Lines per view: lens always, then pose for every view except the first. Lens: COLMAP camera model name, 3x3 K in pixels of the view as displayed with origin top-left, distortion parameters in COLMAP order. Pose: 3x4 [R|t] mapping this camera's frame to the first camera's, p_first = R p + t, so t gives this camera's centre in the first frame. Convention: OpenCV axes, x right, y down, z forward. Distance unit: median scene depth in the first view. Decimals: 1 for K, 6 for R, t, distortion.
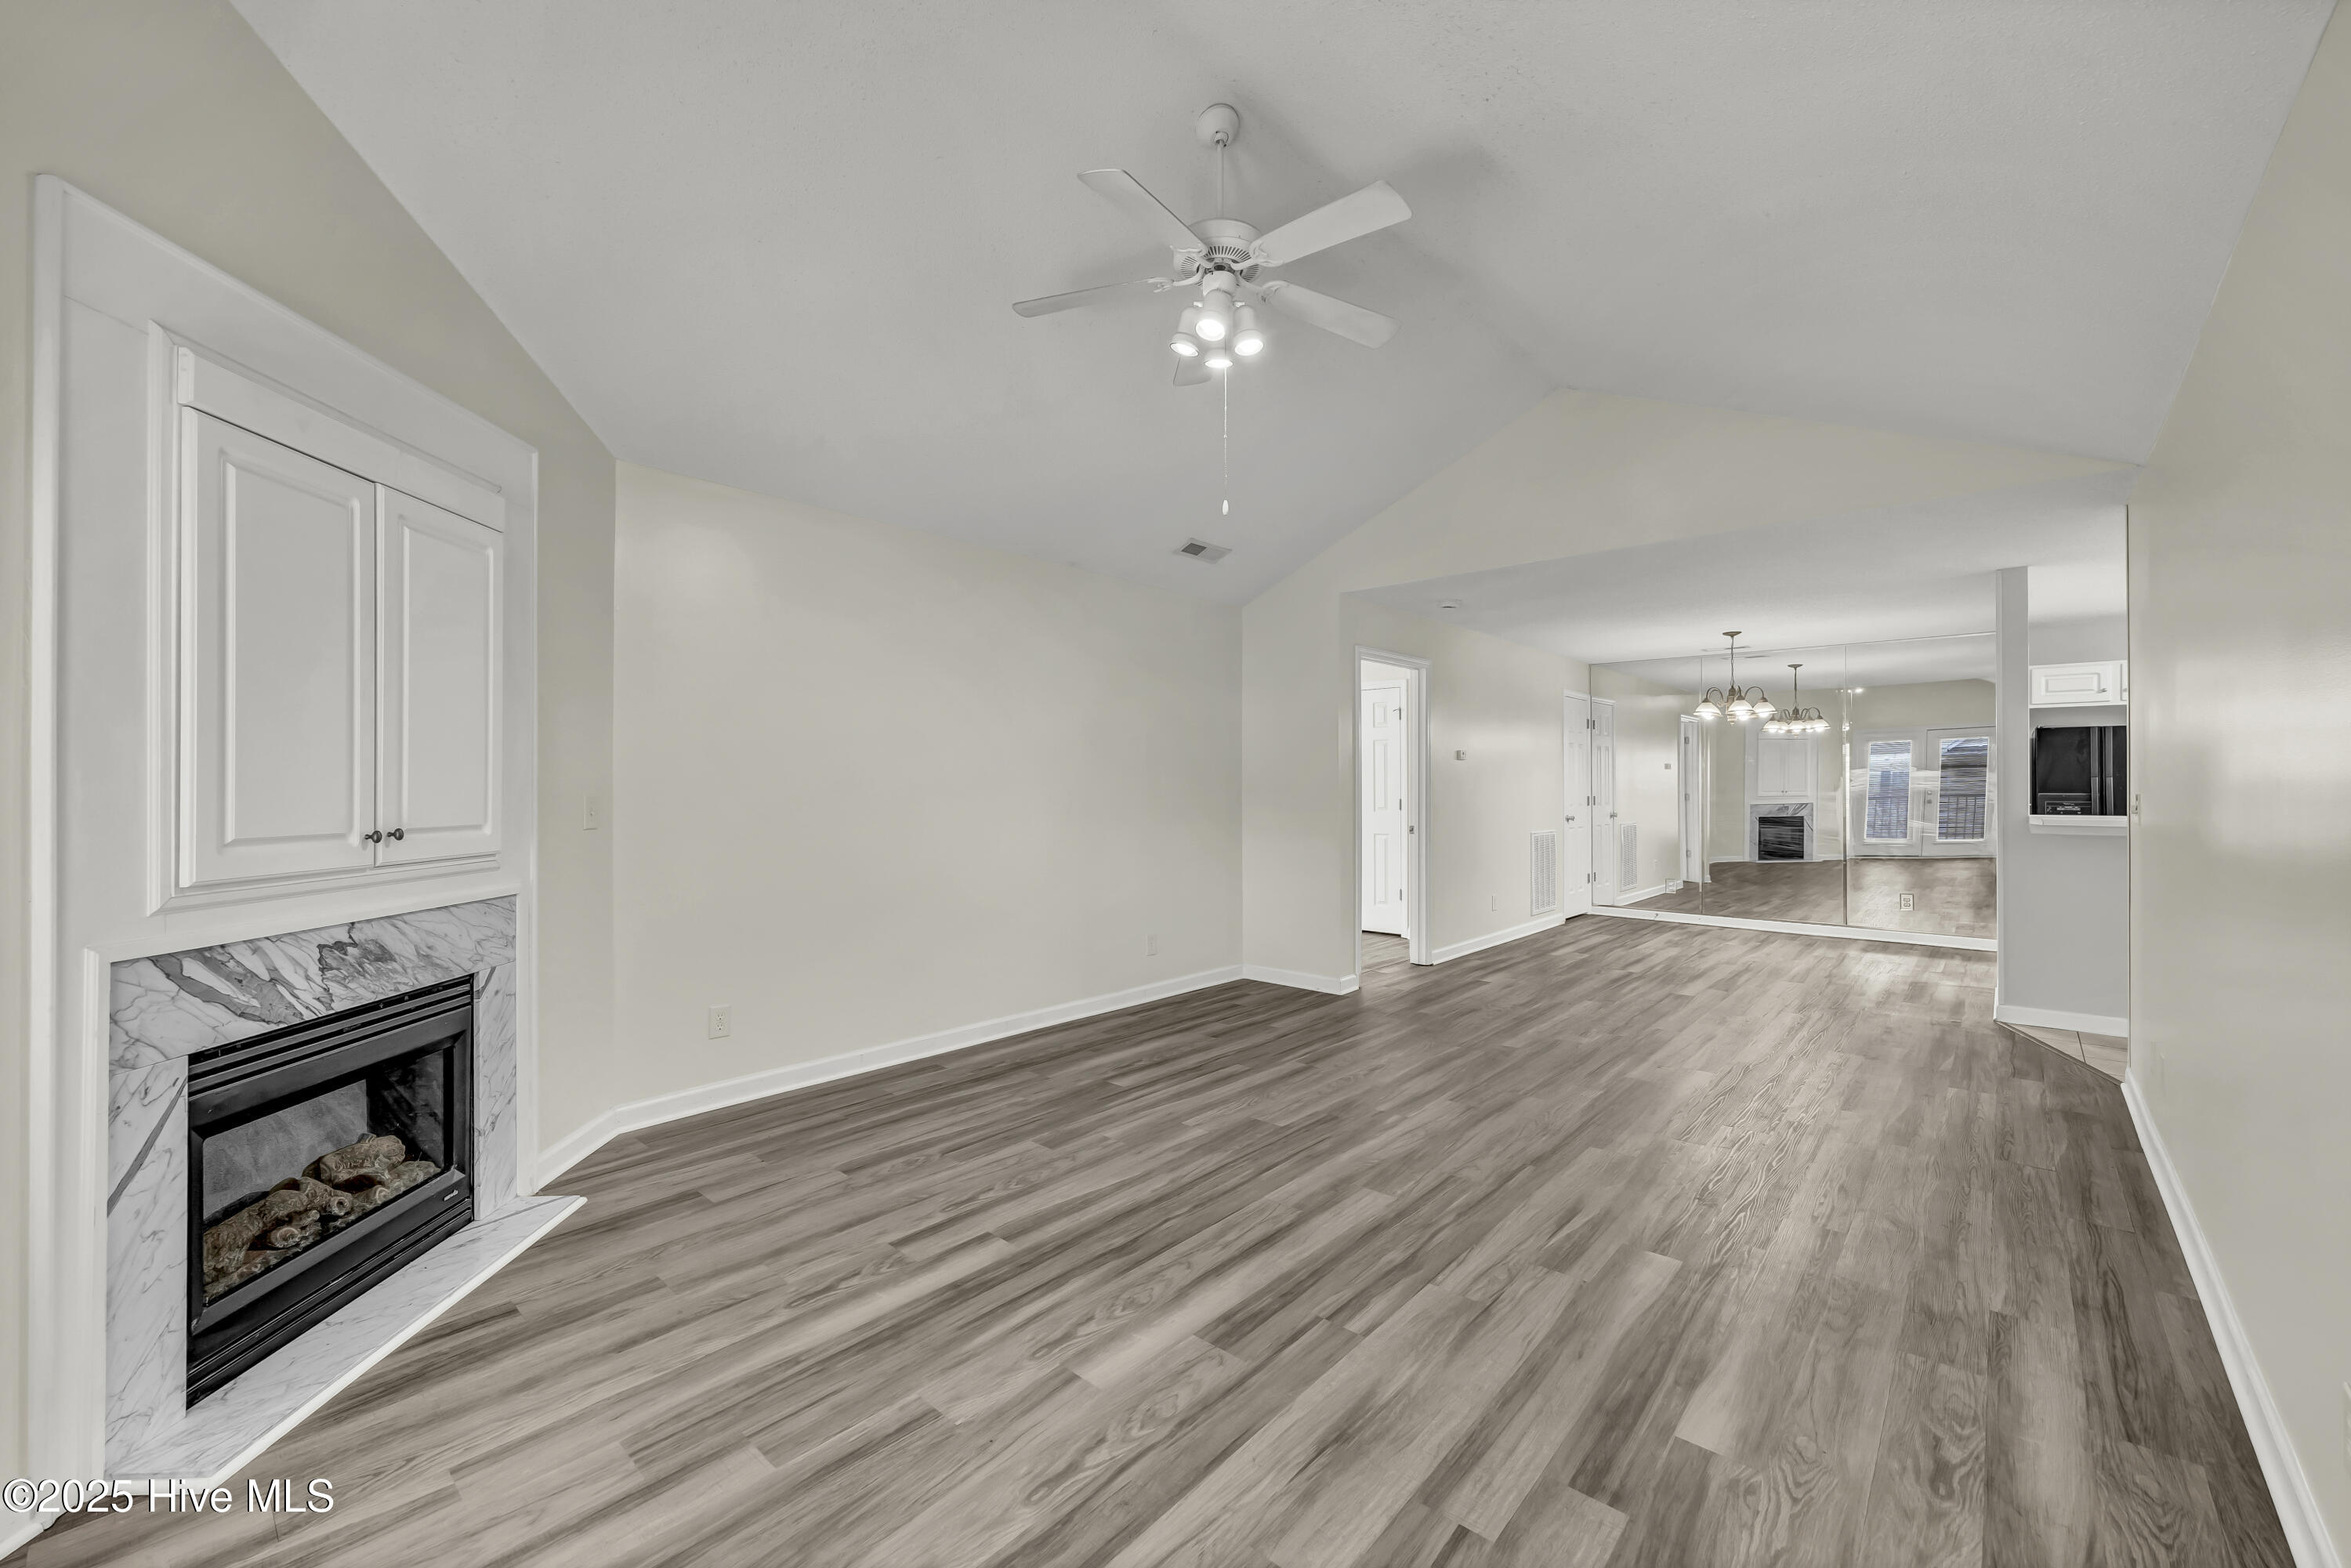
lens RADIAL K [[926.8, 0, 1181.4], [0, 926.8, 784.7], [0, 0, 1]] dist [-0.001147, 0.000050]
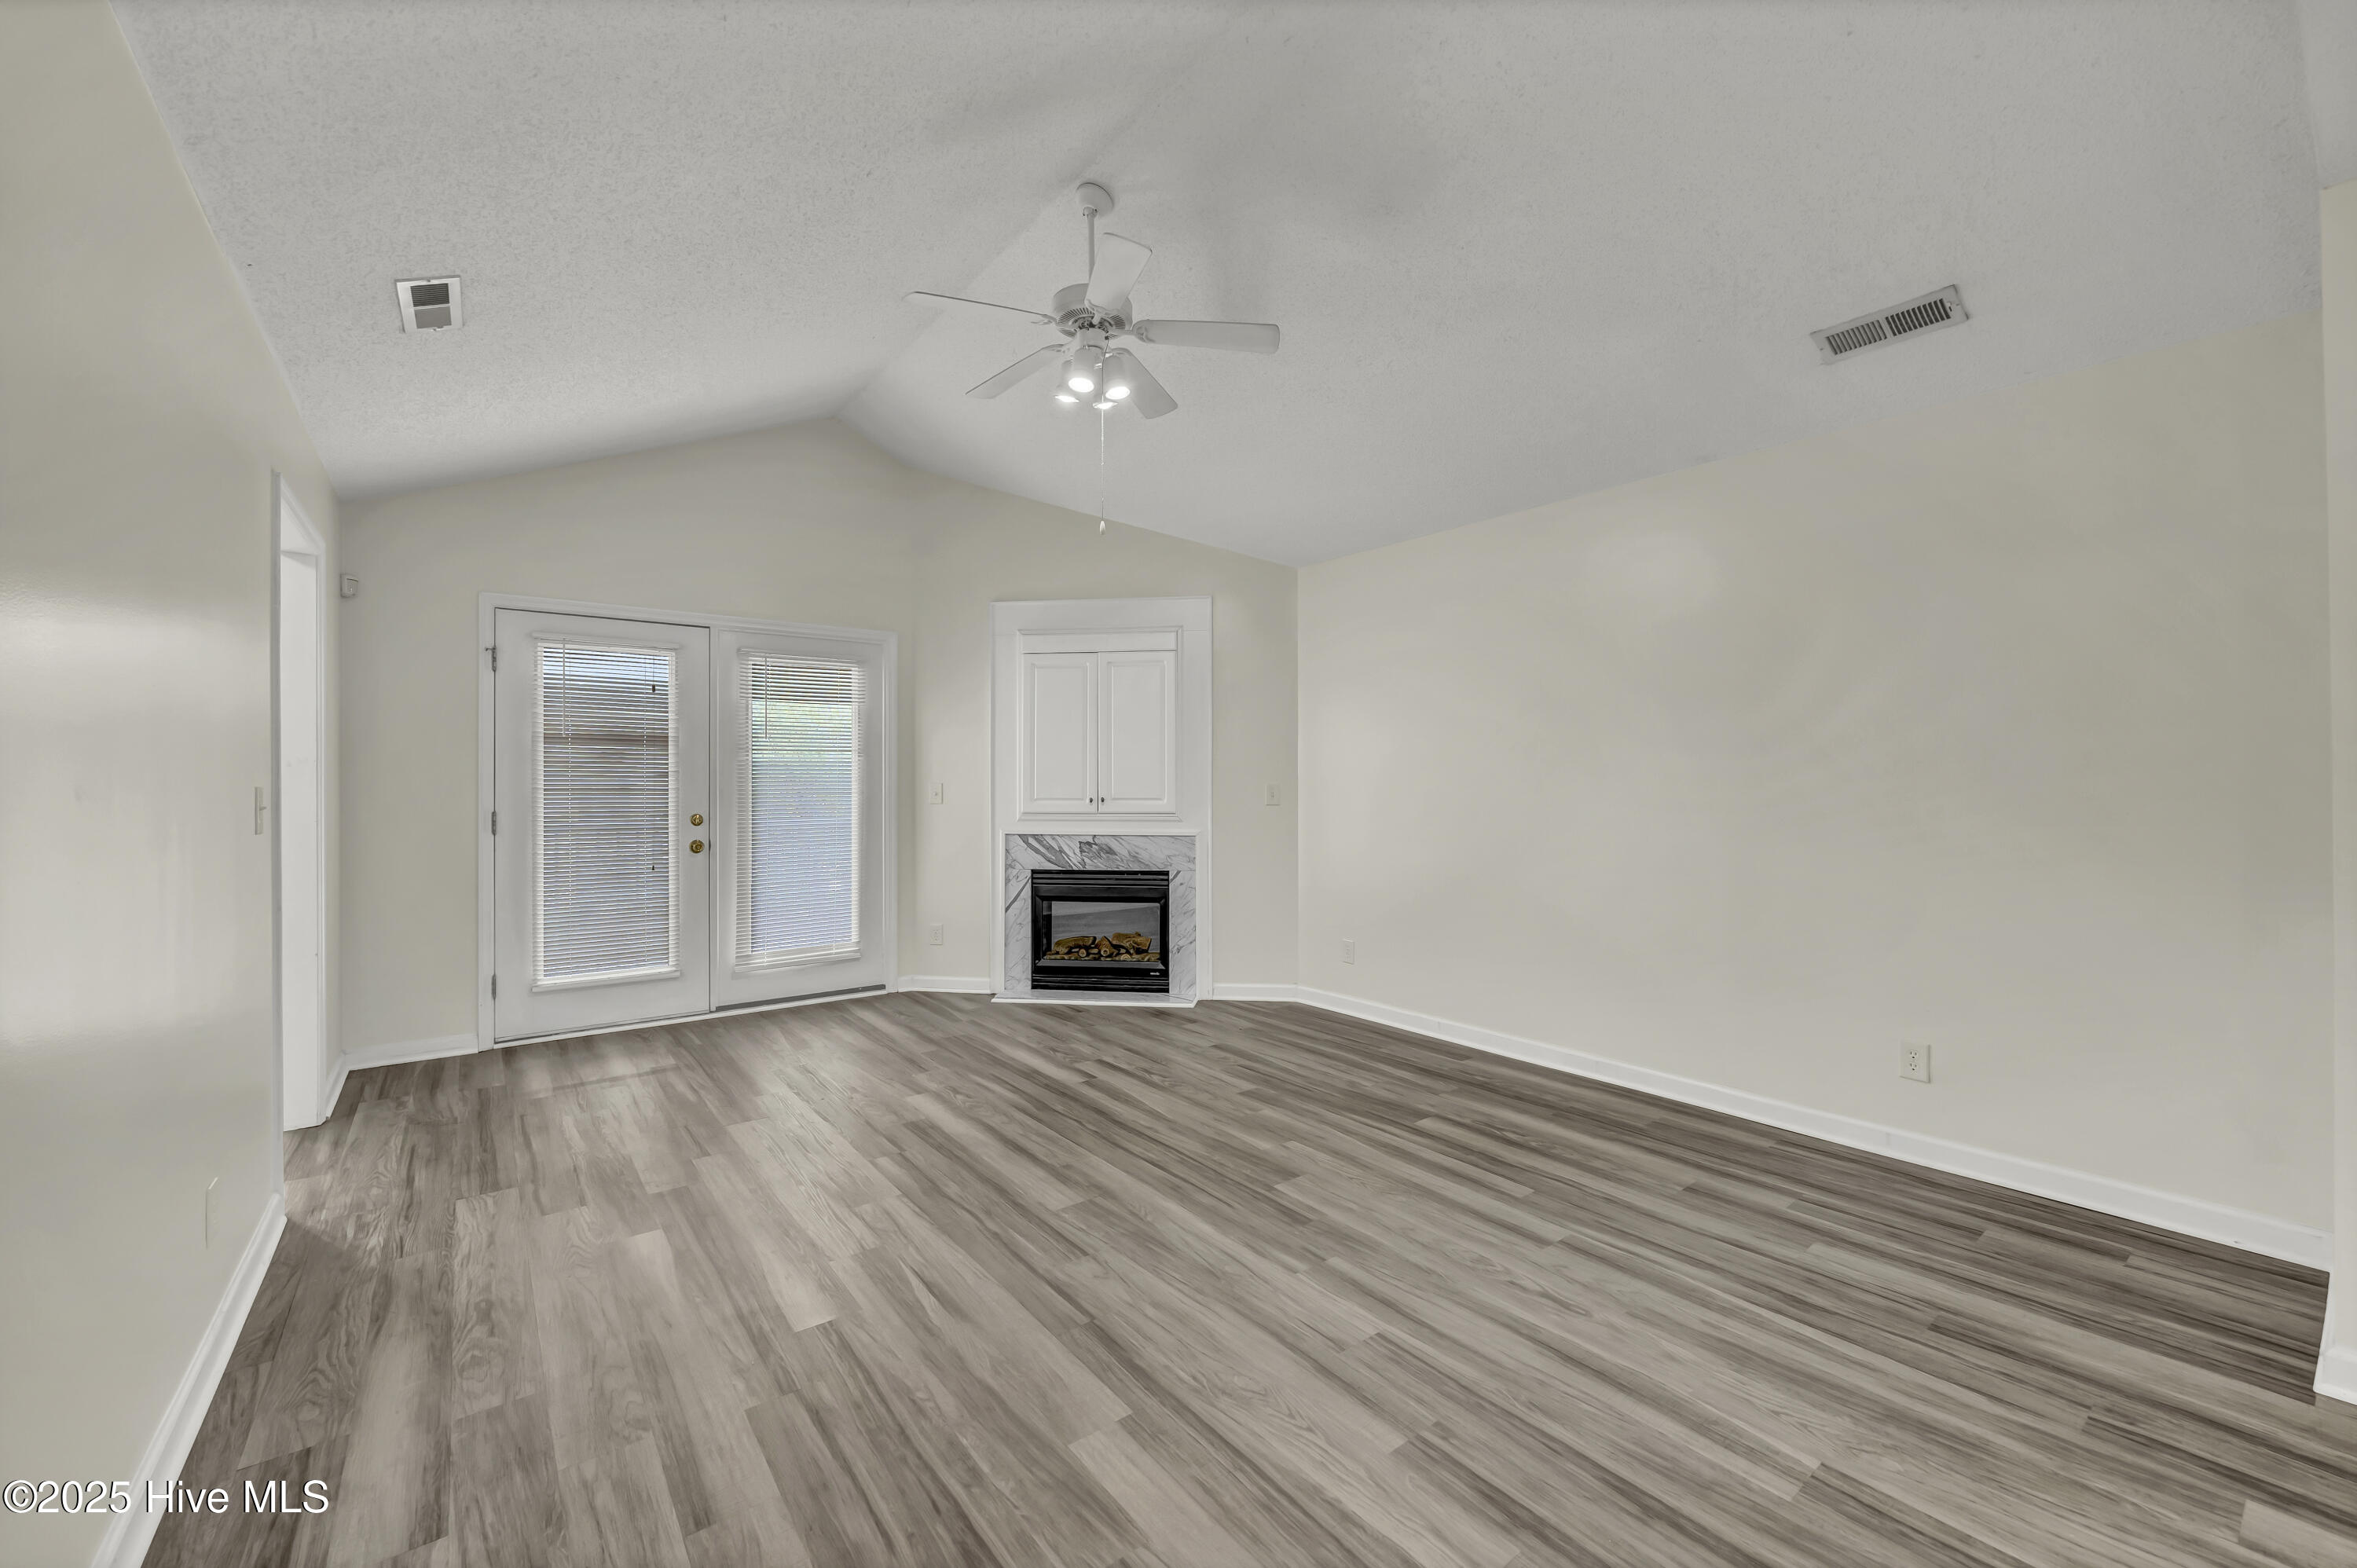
lens RADIAL K [[929.1, 0, 1184.4], [0, 929.1, 784.7], [0, 0, 1]] dist [-0.001147, 0.000050]
pose [[-0.184054, 0.002365, -0.982913, 1.249827], [0.005210, 0.999985, 0.001431, 0.012428], [0.982902, -0.004858, -0.184063, 1.438179]]
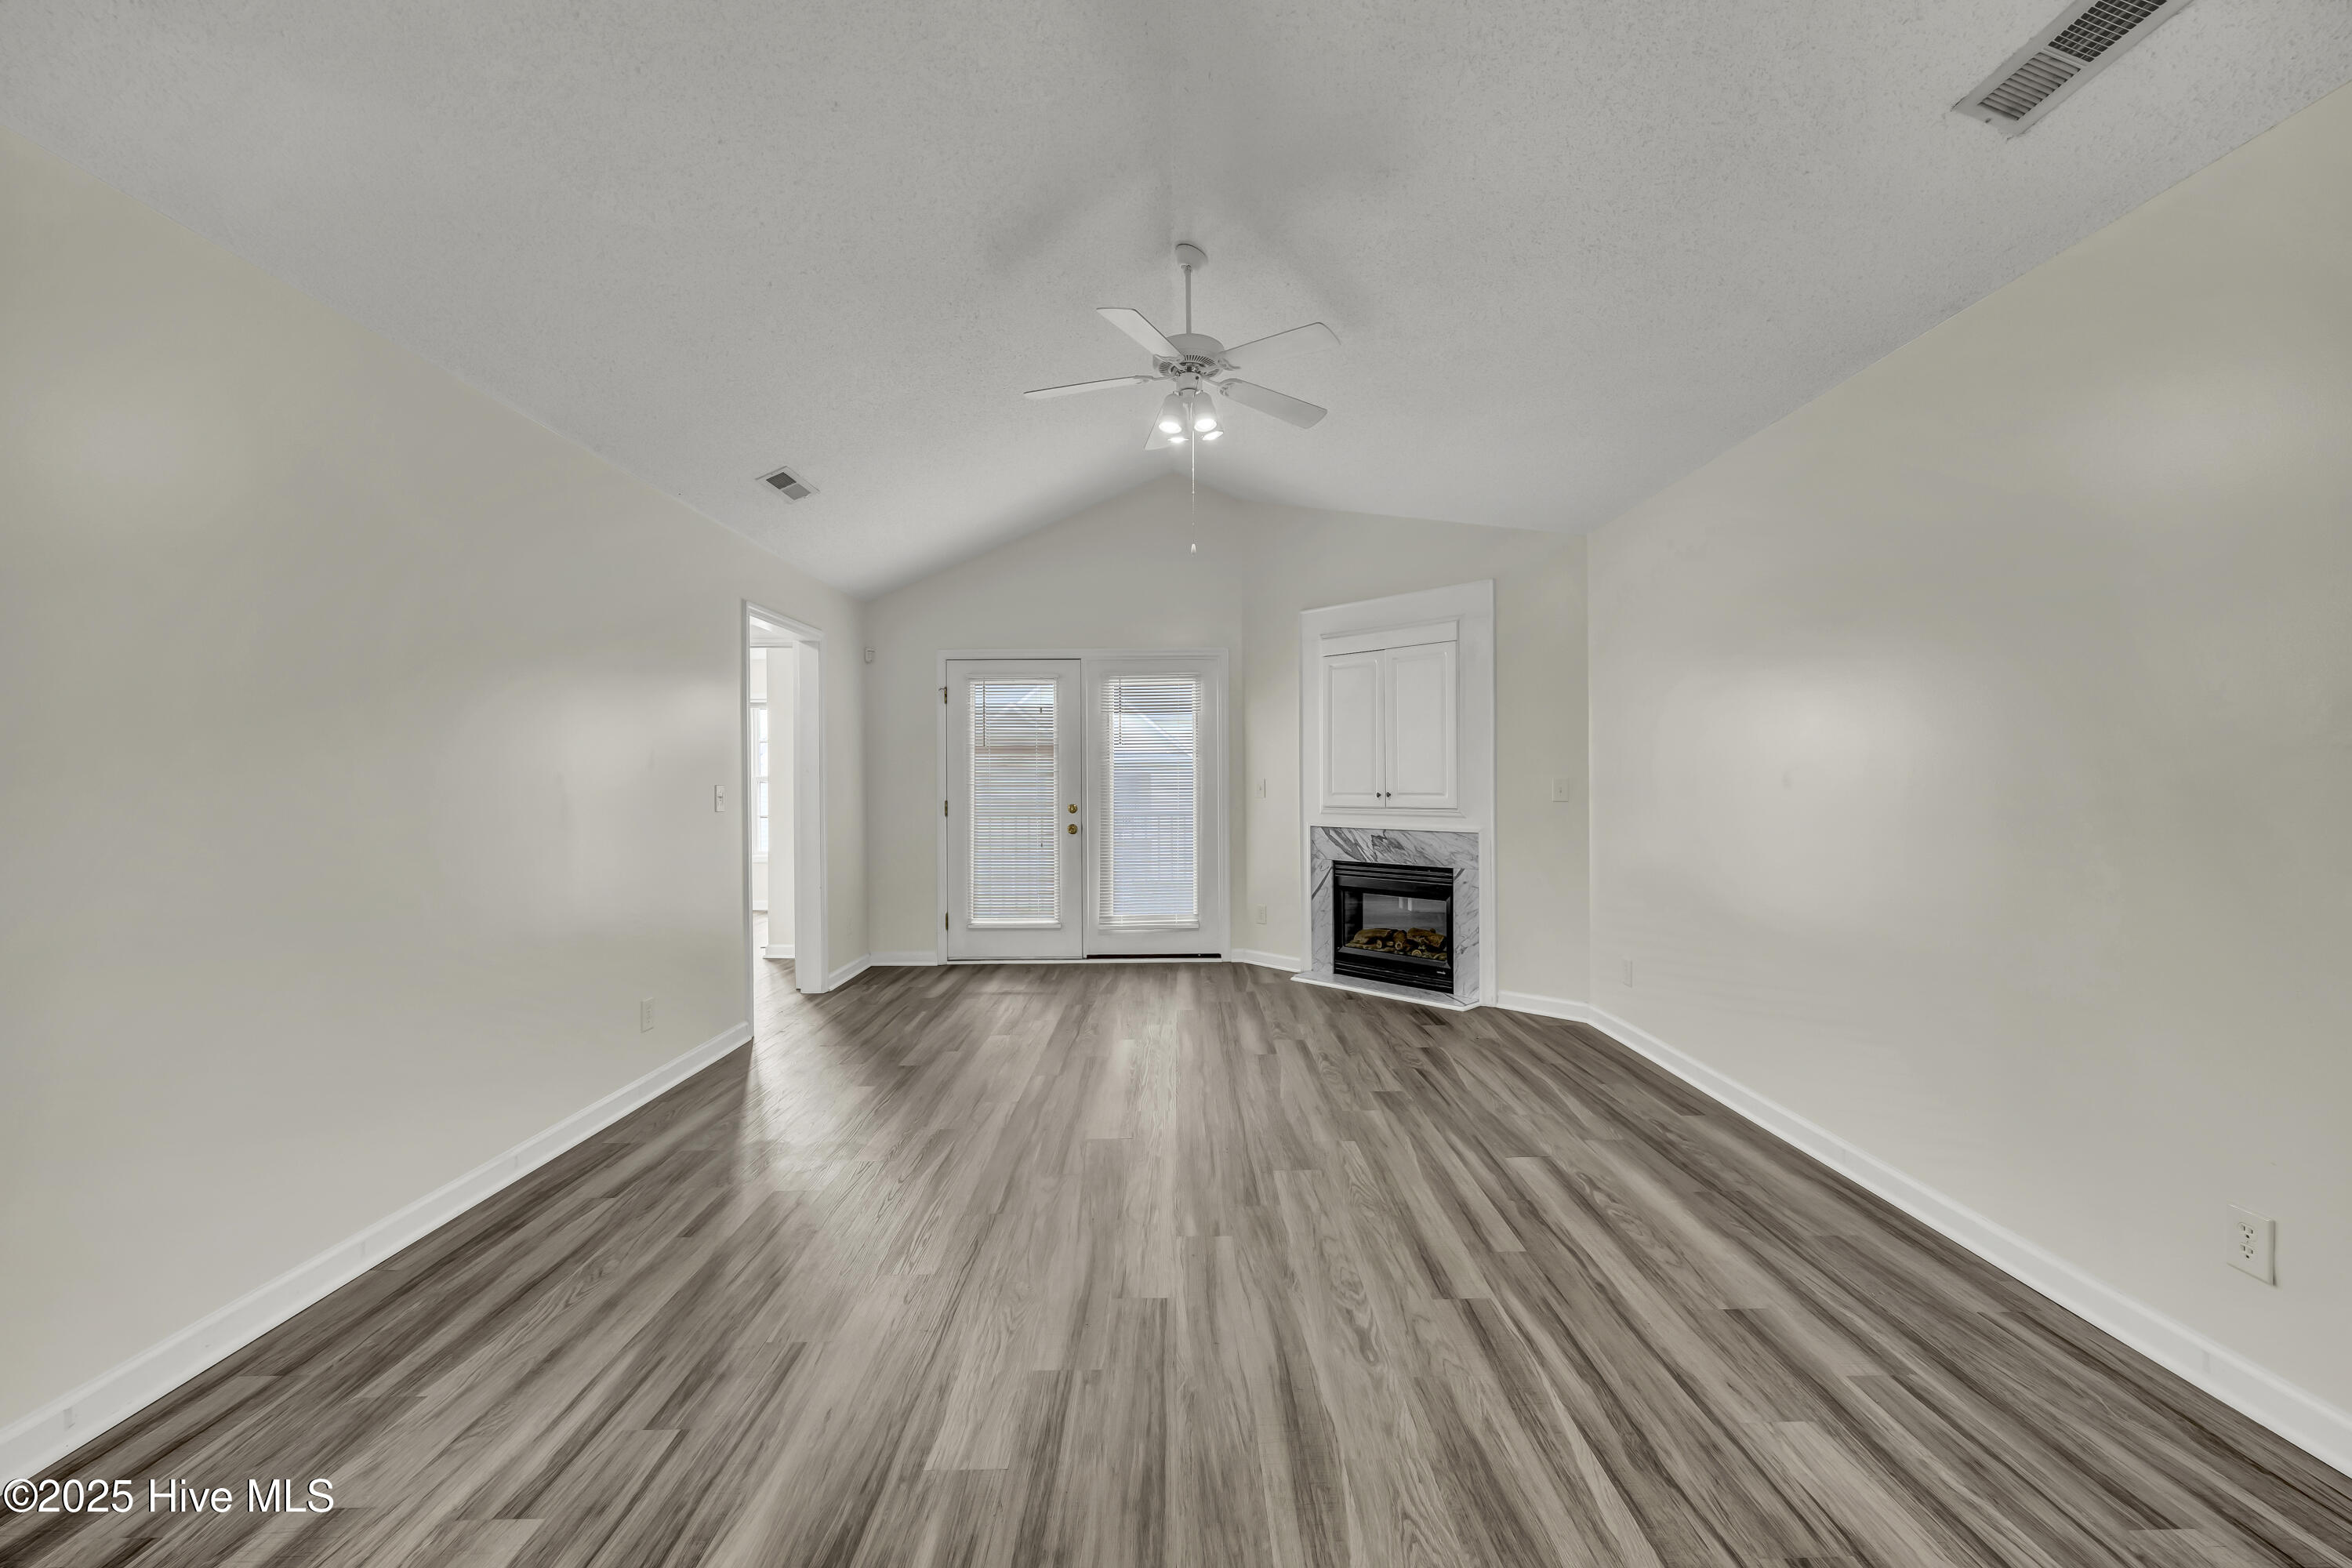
lens RADIAL K [[913.4, 0, 1187.0], [0, 913.4, 781.3], [0, 0, 1]] dist [-0.001349, -0.000192]
pose [[-0.740111, 0.007071, -0.672448, 0.973281], [0.010570, 0.999944, -0.001118, 0.015158], [0.672402, -0.007935, -0.740143, 2.097600]]
